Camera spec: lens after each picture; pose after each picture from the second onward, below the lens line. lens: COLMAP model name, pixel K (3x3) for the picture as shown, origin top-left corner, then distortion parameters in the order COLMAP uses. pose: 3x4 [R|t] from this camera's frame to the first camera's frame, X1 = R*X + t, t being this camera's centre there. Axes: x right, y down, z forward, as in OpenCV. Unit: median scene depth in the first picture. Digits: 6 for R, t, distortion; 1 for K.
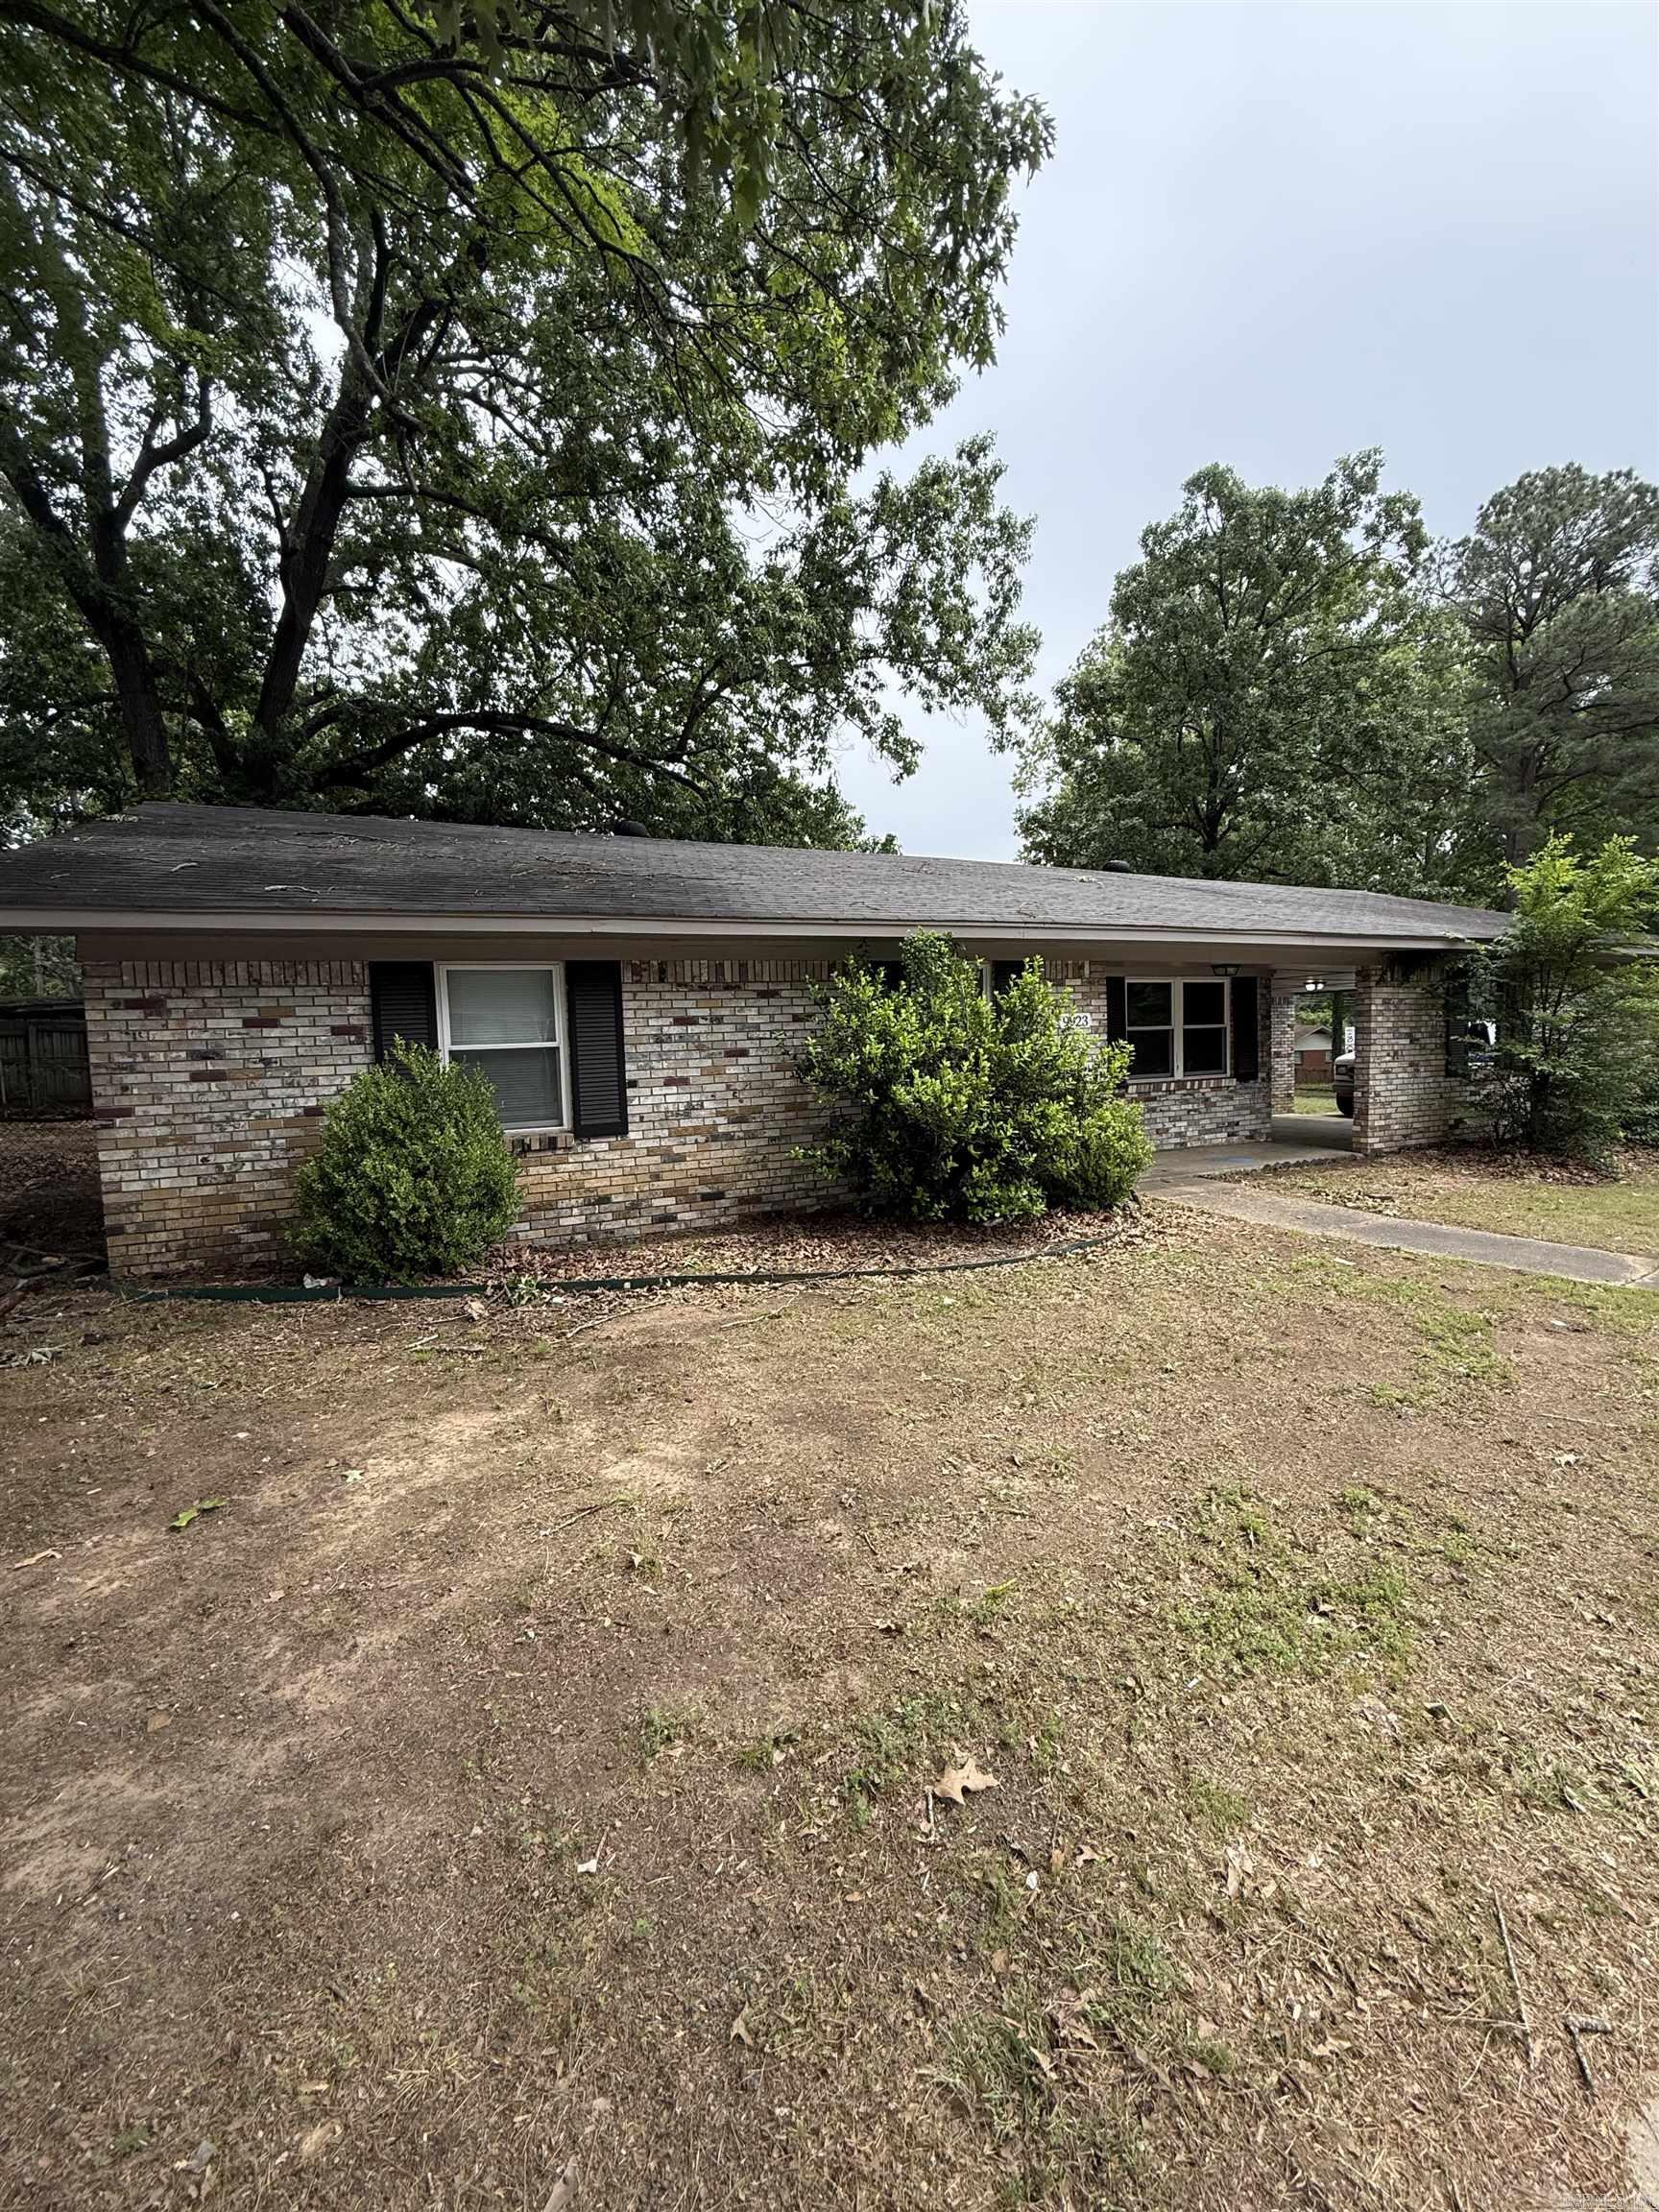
lens RADIAL K [[893.8, 0, 823.9], [0, 893.8, 1097.8], [0, 0, 1]] dist [0.001655, -0.000629]
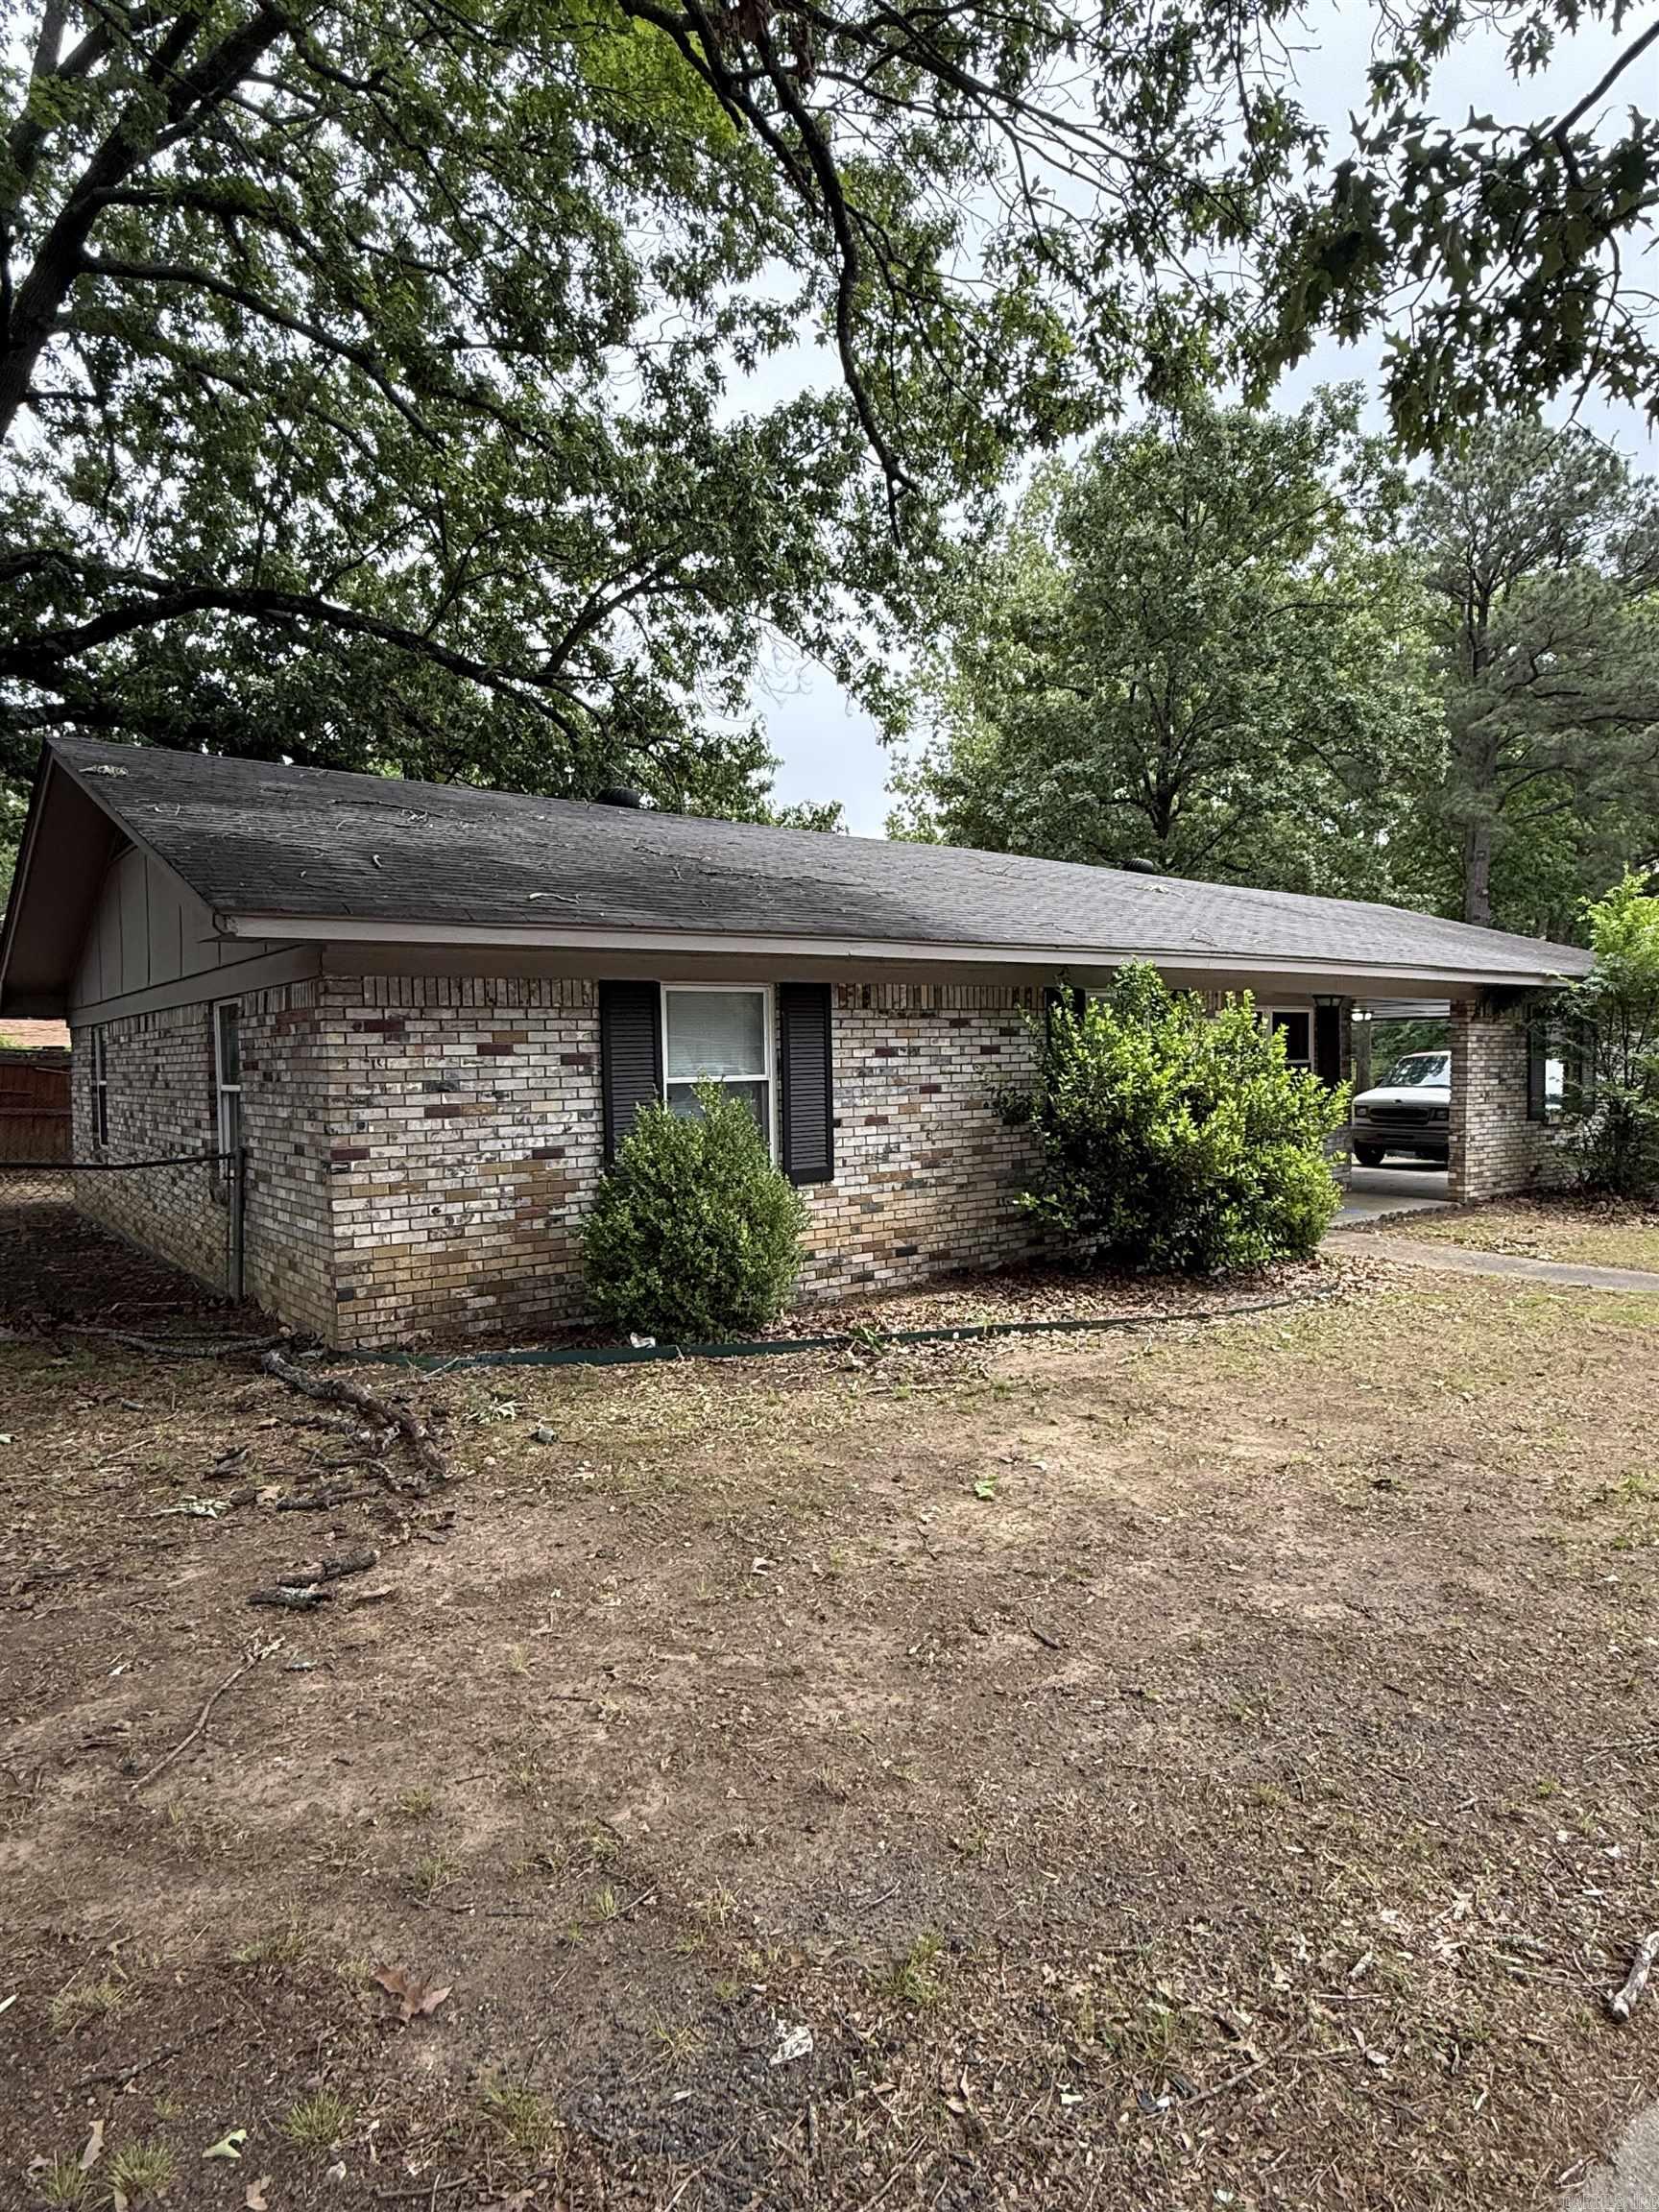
lens RADIAL K [[1311.8, 0, 834.7], [0, 1311.8, 1108.4], [0, 0, 1]] dist [0.000936, 0.000119]
pose [[0.971669, 0.006952, 0.236242, -0.511713], [0.000102, 0.999555, -0.029834, 0.008308], [-0.236344, 0.029013, 0.971236, -0.246416]]
